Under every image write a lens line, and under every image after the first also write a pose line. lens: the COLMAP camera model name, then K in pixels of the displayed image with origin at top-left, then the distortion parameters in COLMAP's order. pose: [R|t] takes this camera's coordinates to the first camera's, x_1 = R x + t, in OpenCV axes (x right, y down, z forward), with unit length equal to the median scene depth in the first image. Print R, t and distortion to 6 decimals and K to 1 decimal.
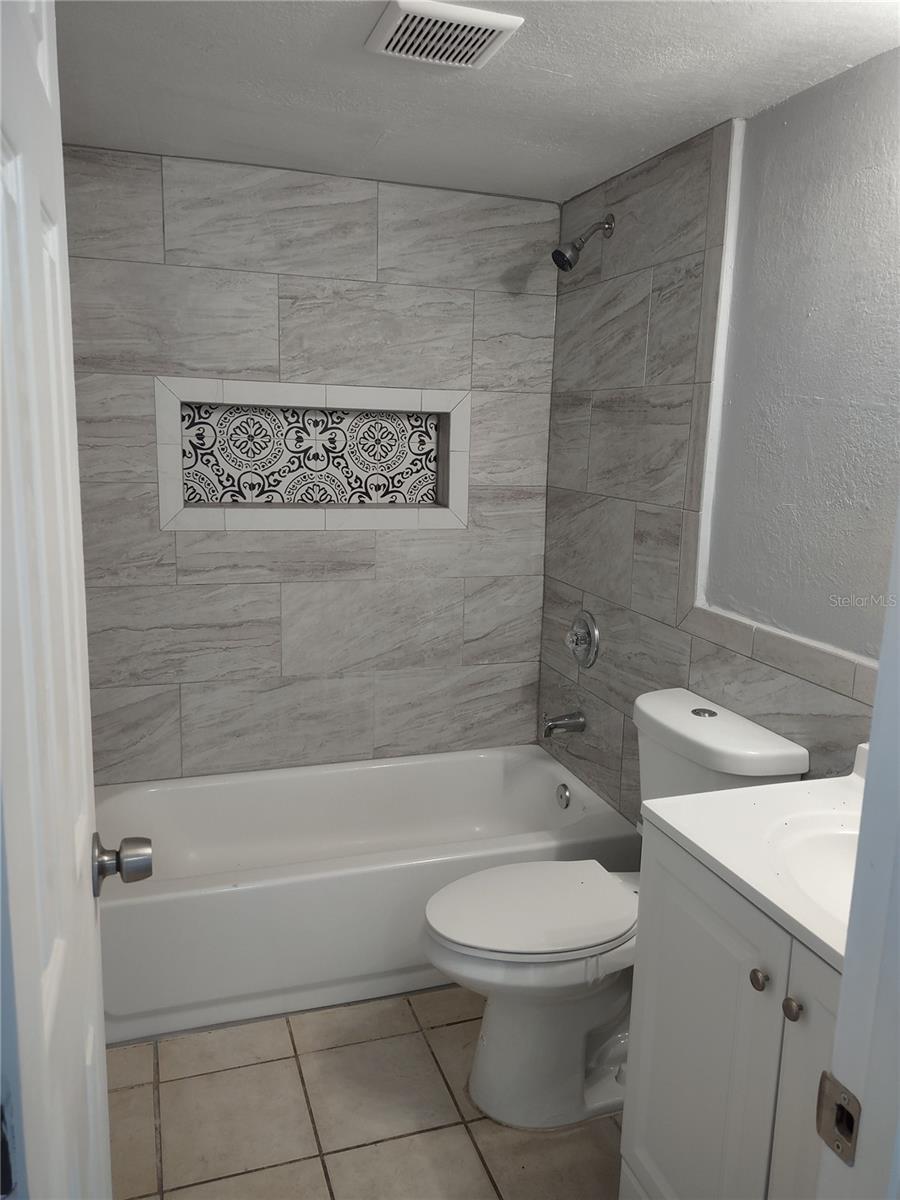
lens RADIAL K [[913.2, 0, 452.0], [0, 913.2, 603.4], [0, 0, 1]] dist [0.048292, -0.067121]
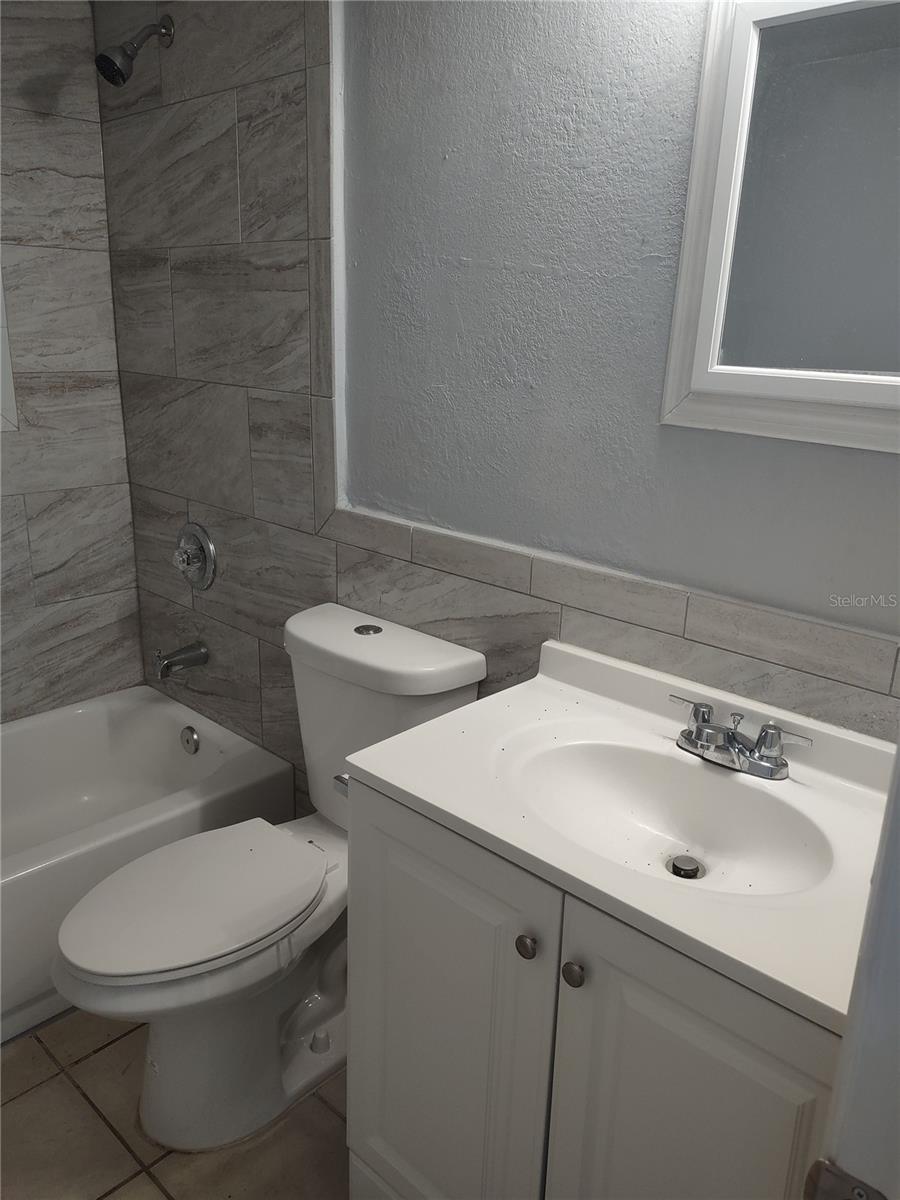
lens RADIAL K [[913.2, 0, 458.7], [0, 913.2, 596.6], [0, 0, 1]] dist [0.048292, -0.067121]
pose [[0.878666, -0.138932, 0.456775, -0.040558], [0.086520, 0.987219, 0.133838, -0.020242], [-0.469532, -0.078078, 0.879457, 0.175807]]
